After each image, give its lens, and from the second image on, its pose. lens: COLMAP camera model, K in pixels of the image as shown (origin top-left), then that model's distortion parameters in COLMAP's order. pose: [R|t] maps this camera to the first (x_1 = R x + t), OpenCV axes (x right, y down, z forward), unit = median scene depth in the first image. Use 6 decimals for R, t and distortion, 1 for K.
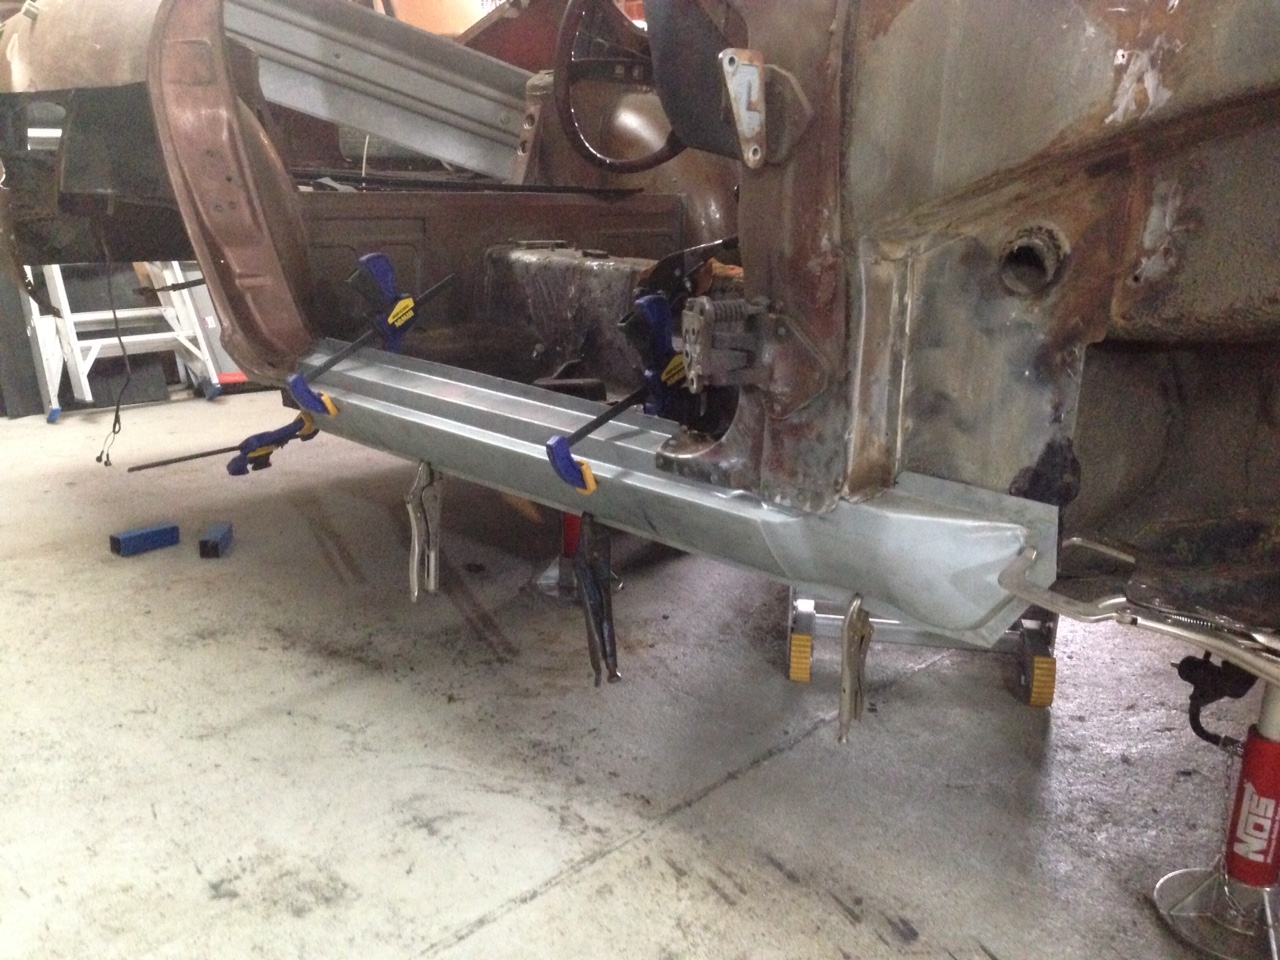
lens RADIAL K [[1192.5, 0, 646.3], [0, 1192.5, 471.2], [0, 0, 1]] dist [0.114486, -0.197062]
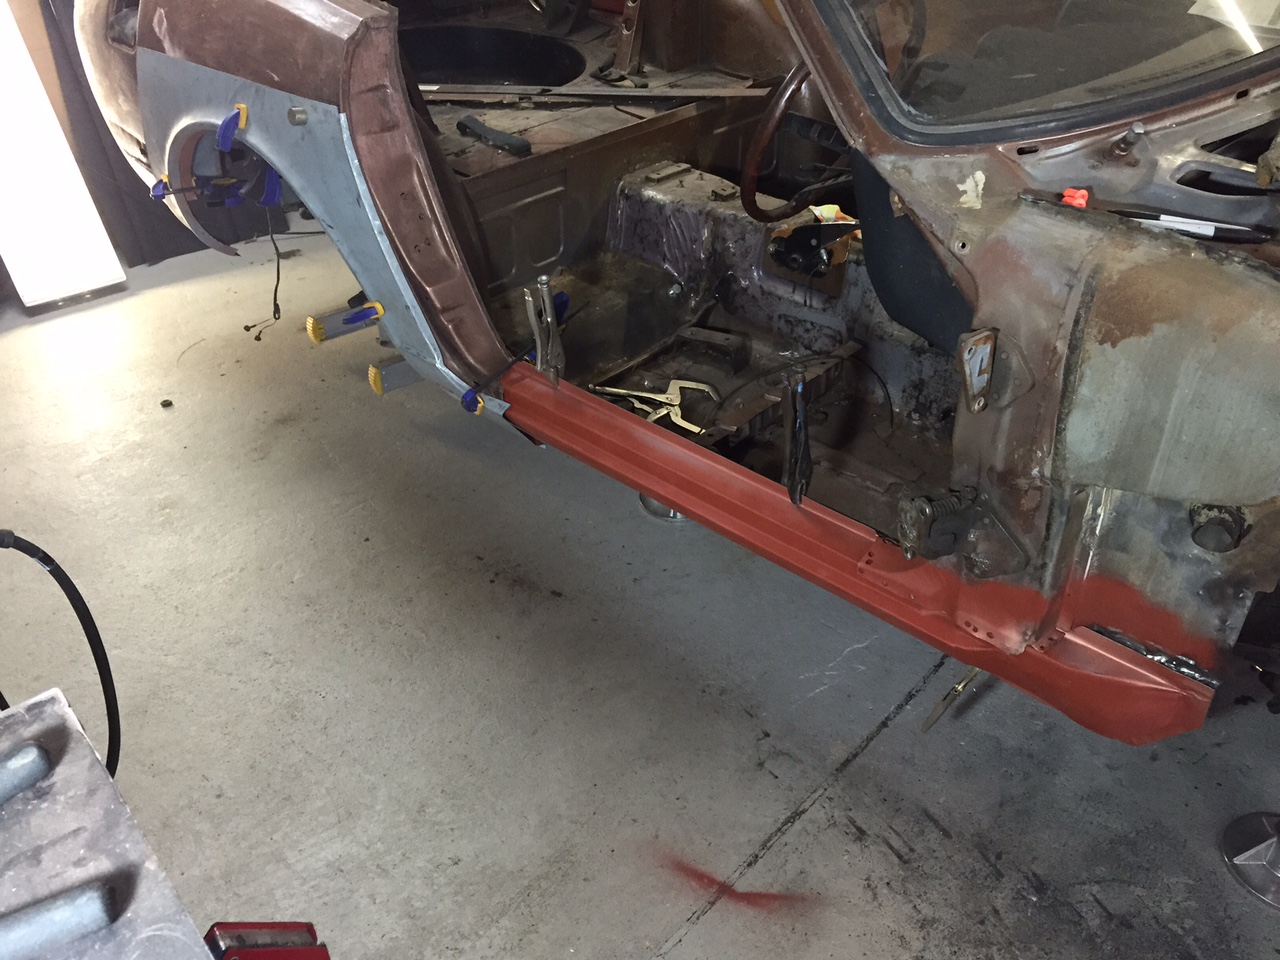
lens RADIAL K [[1124.4, 0, 640.0], [0, 1124.4, 480.0], [0, 0, 1]] dist [0.038756, -0.005339]
pose [[0.999102, -0.034146, -0.025076, -0.193800], [0.040302, 0.948509, 0.314177, -0.493460], [0.013057, -0.314905, 0.949033, -0.069770]]
